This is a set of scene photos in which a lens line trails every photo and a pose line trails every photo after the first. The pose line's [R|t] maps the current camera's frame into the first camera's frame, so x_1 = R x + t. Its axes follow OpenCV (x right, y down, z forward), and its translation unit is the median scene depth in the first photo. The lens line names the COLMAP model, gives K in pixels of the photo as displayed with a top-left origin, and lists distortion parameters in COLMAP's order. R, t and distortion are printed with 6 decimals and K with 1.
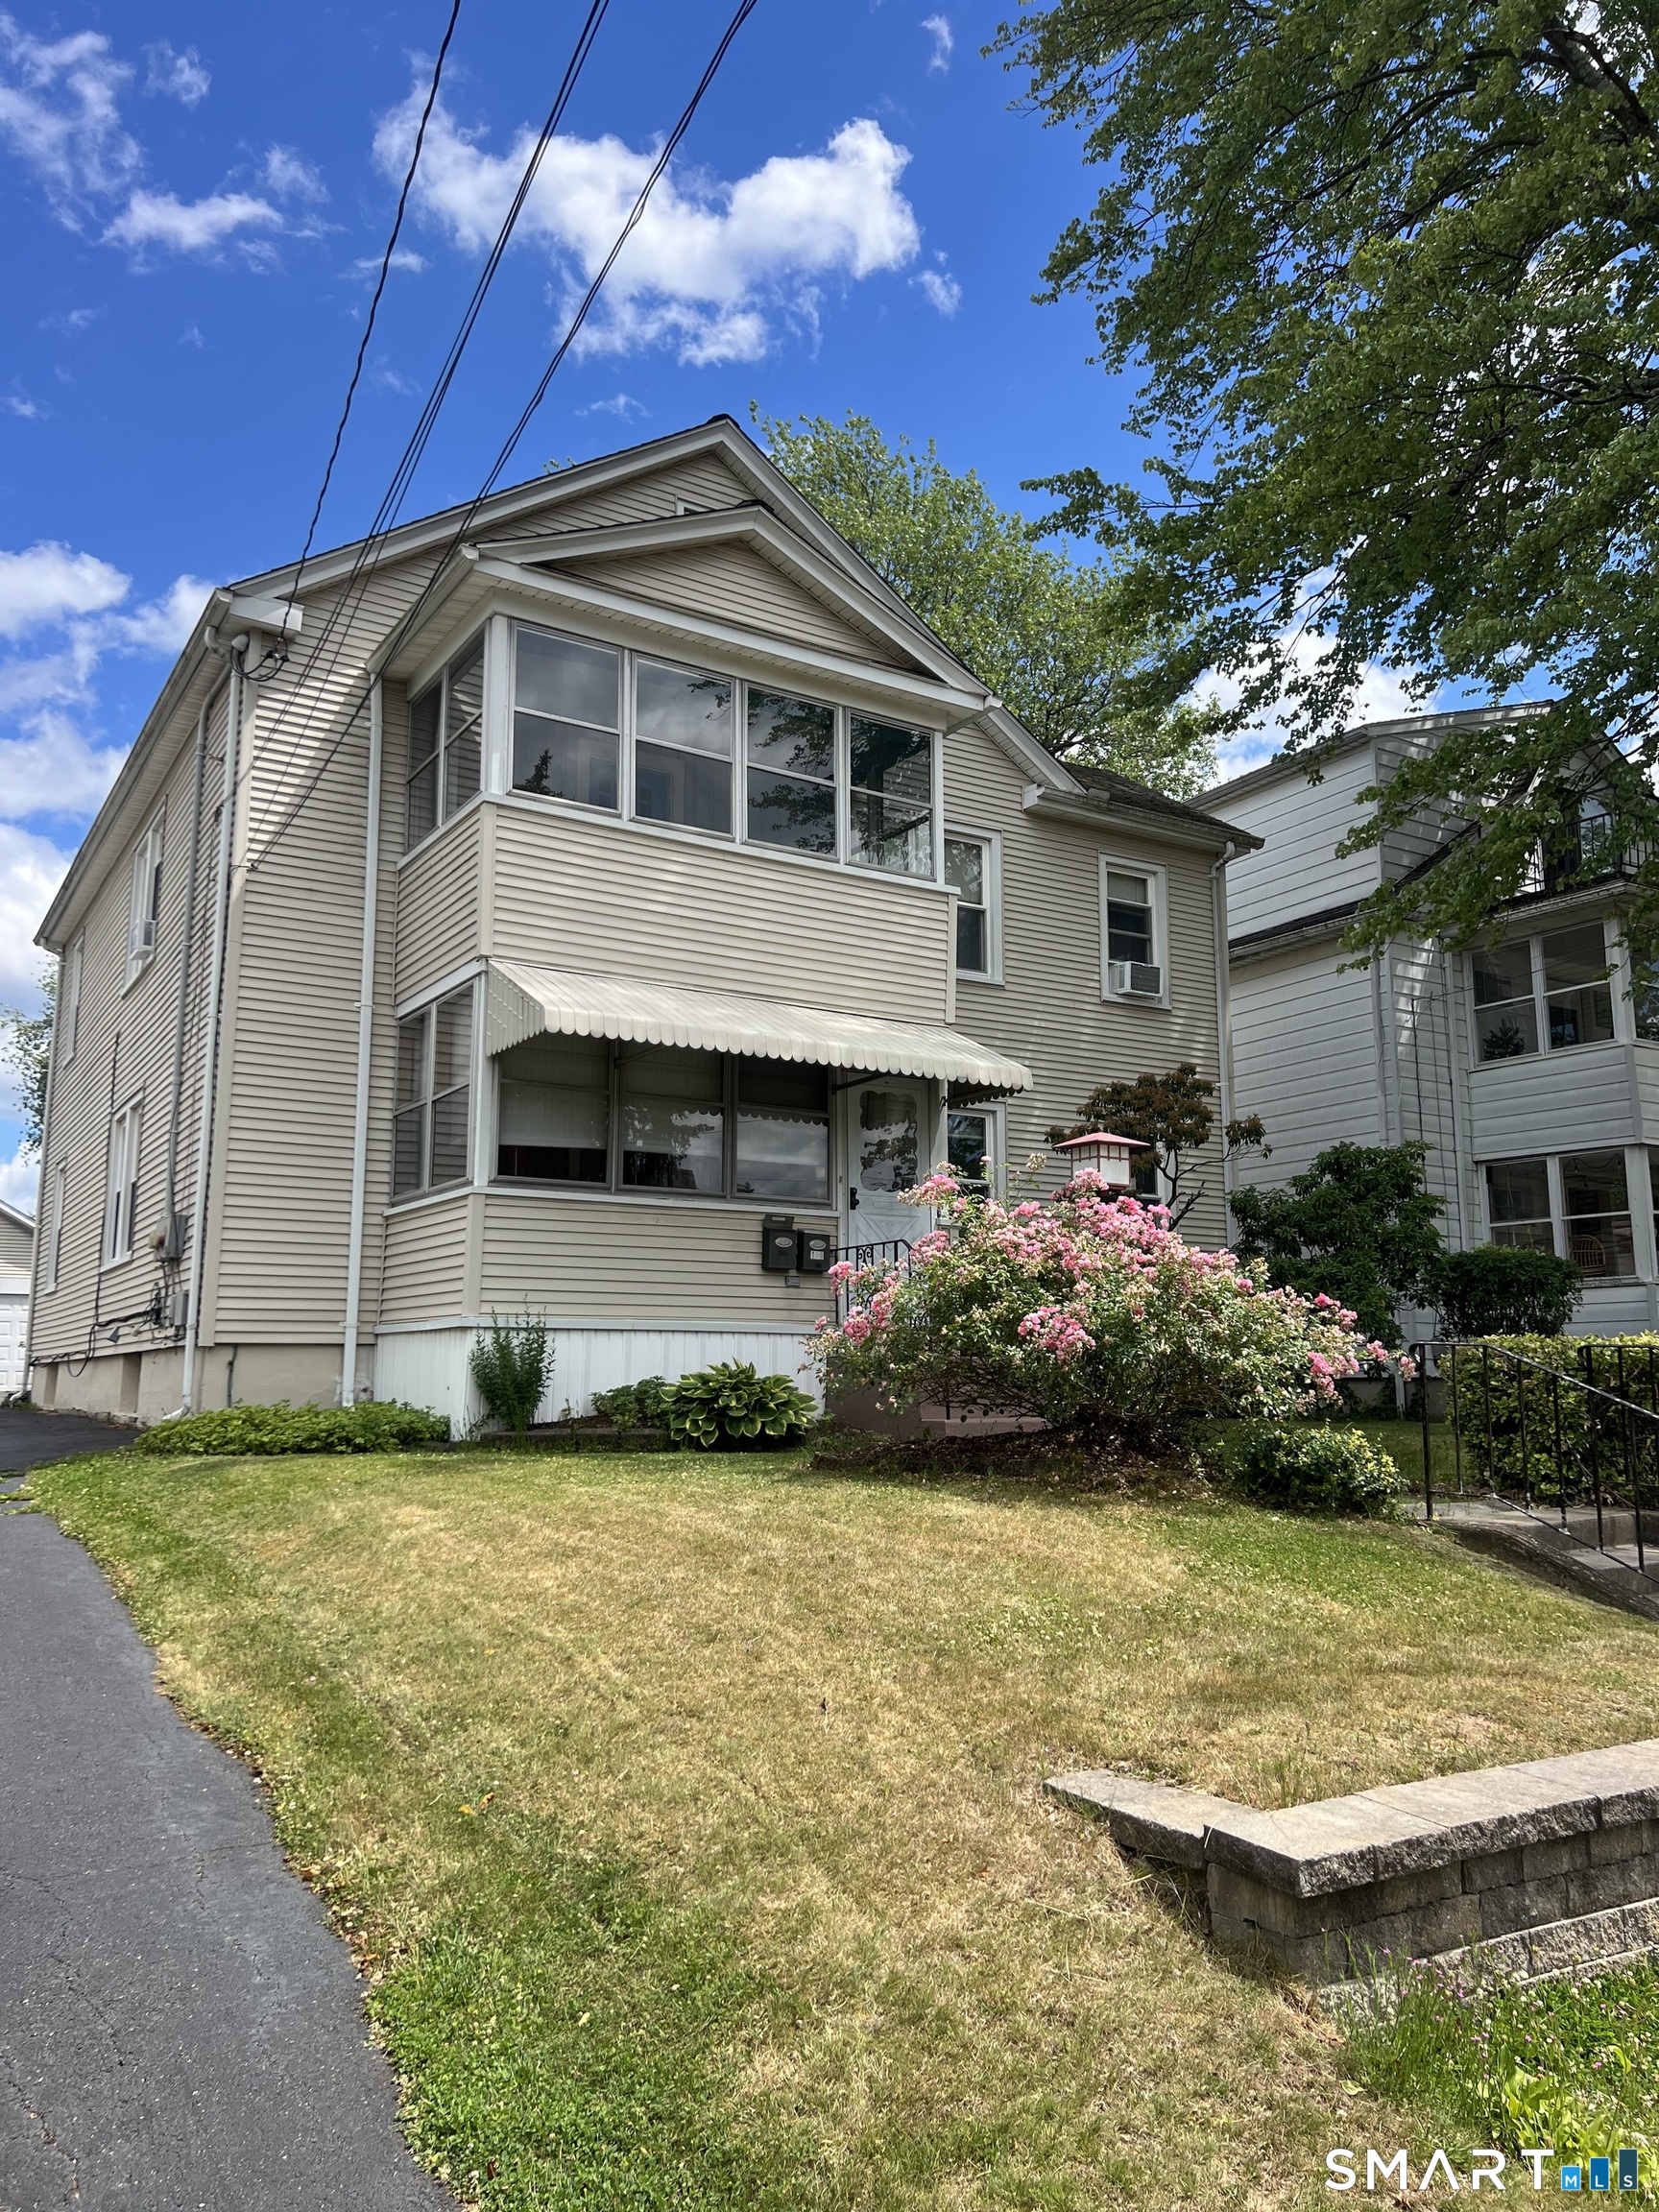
lens RADIAL K [[1662.2, 0, 824.8], [0, 1662.2, 1106.0], [0, 0, 1]] dist [0.016551, -0.015342]
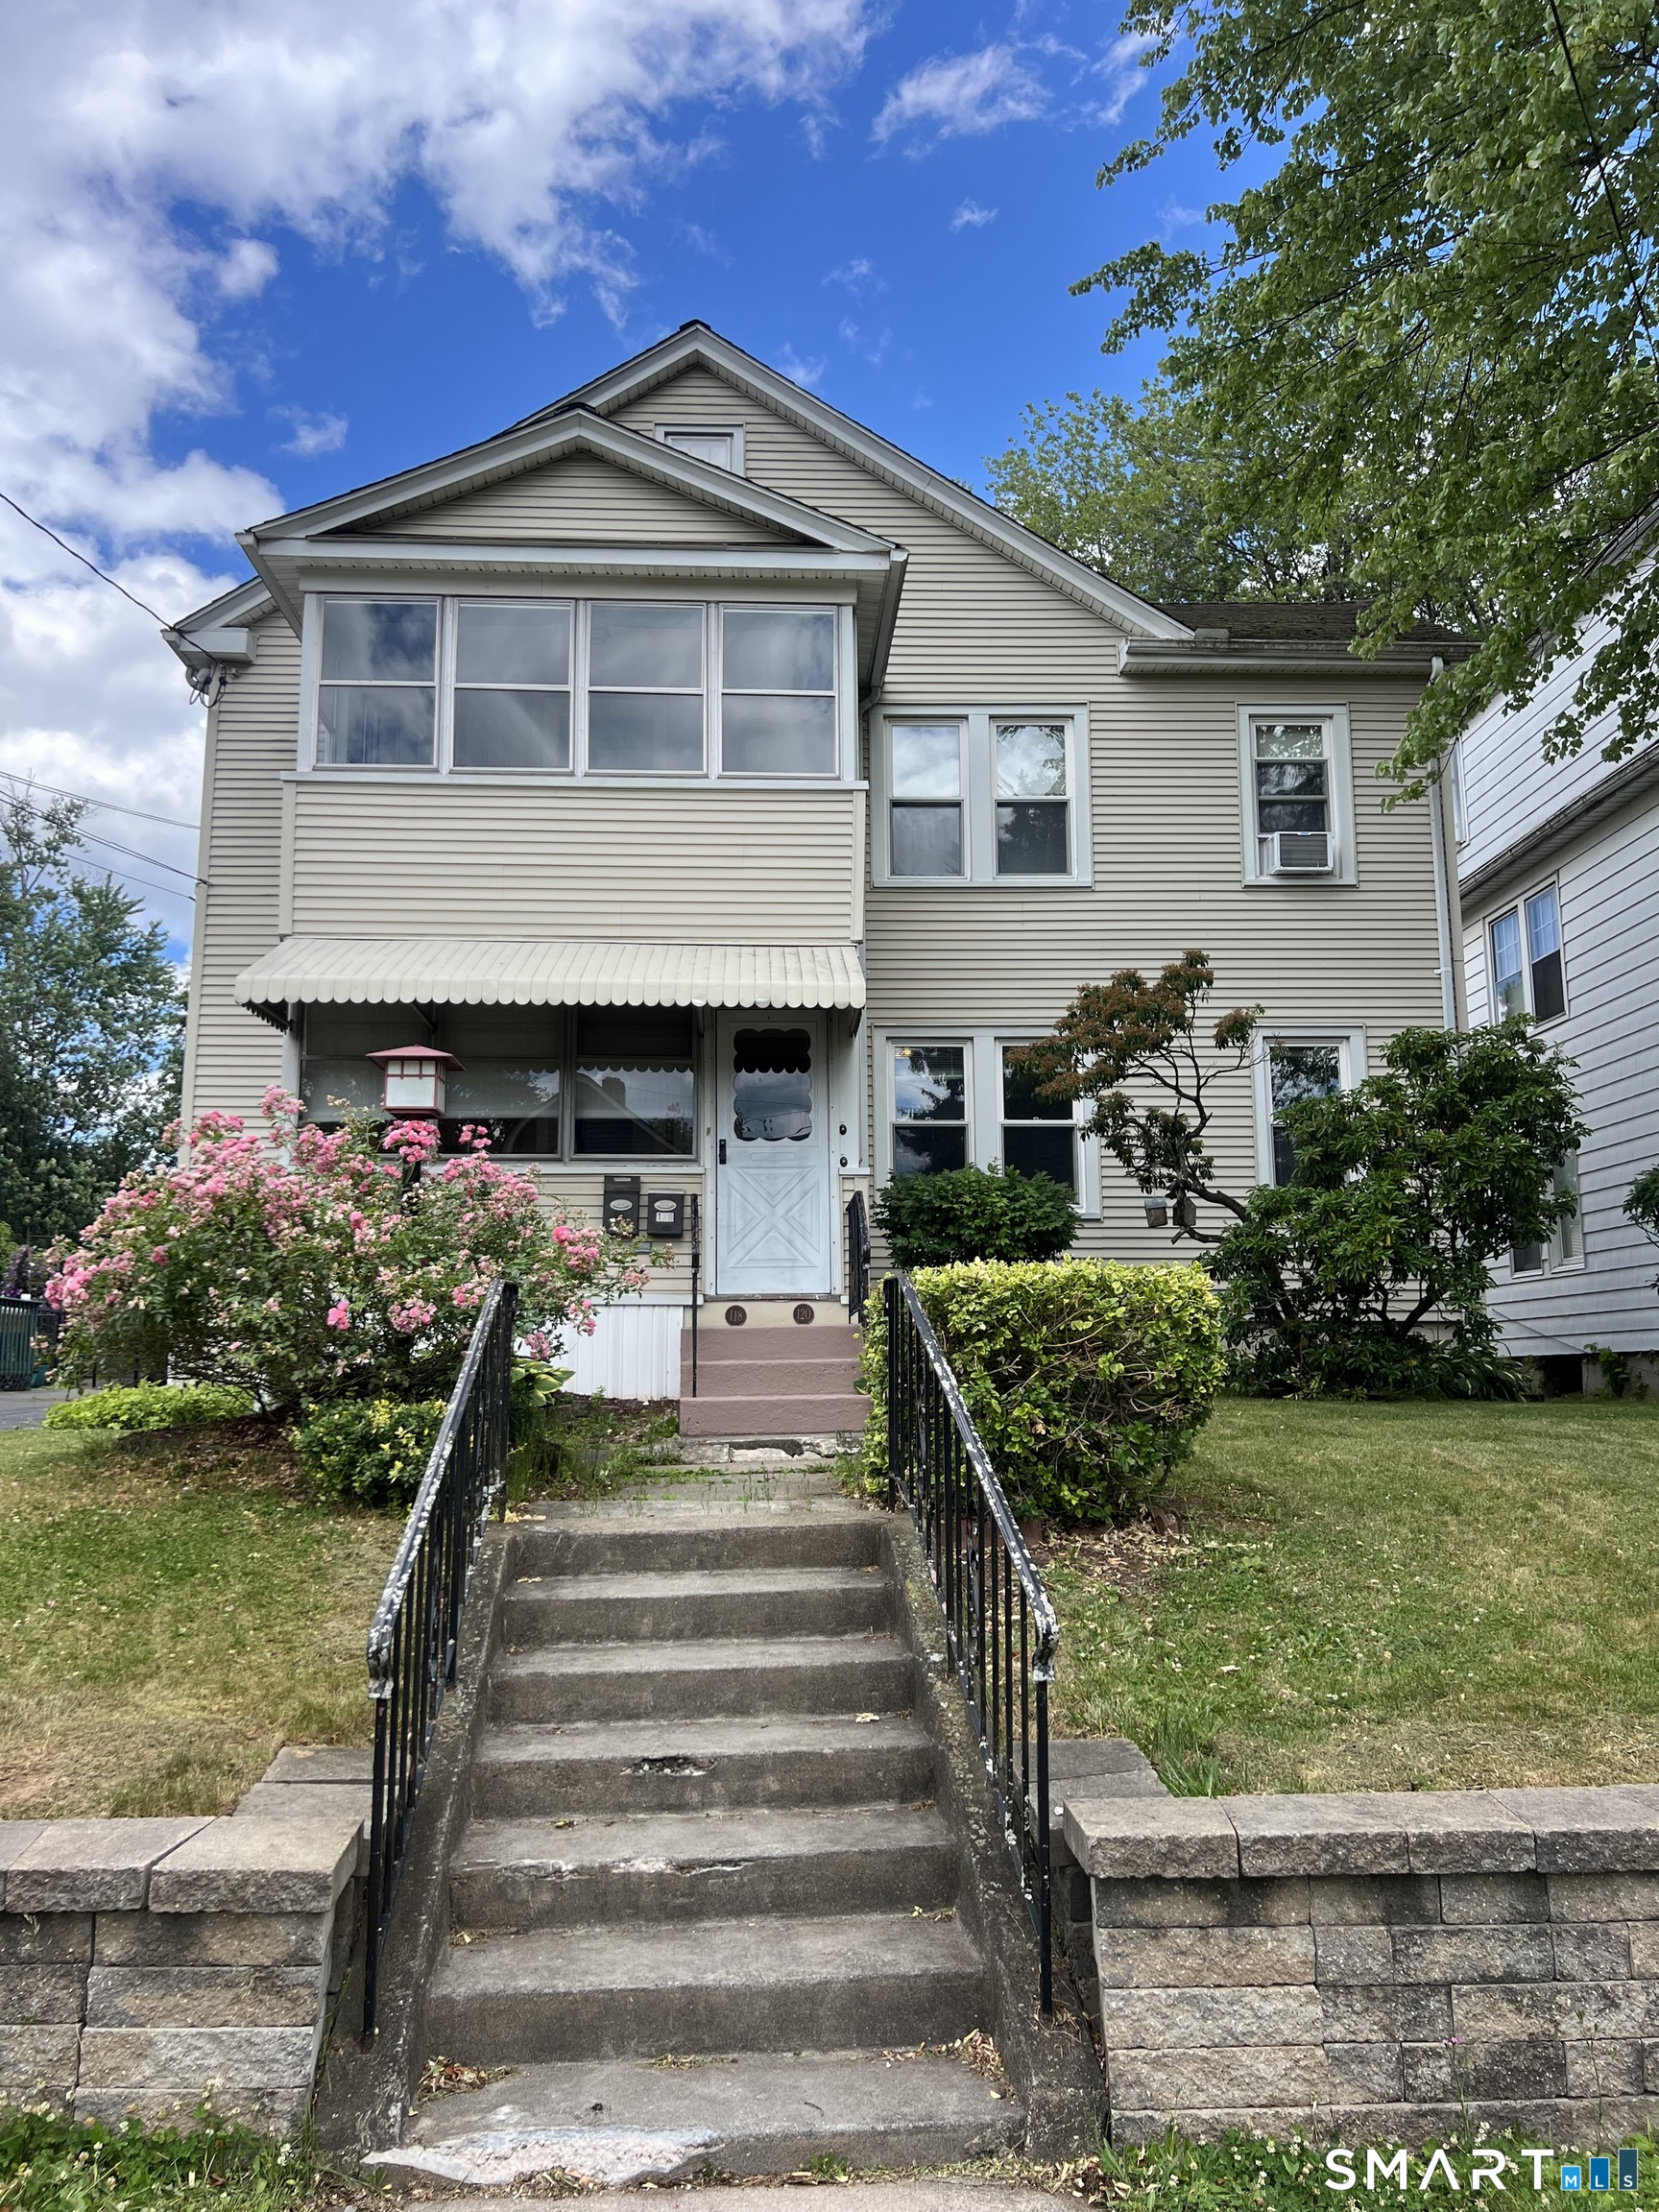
lens RADIAL K [[1662.2, 0, 824.2], [0, 1662.2, 1105.9], [0, 0, 1]] dist [0.016551, -0.015342]
pose [[0.864346, -0.084374, -0.495769, 0.474163], [0.086800, 0.996060, -0.018187, 0.049233], [0.495350, -0.027313, 0.868264, 0.243992]]
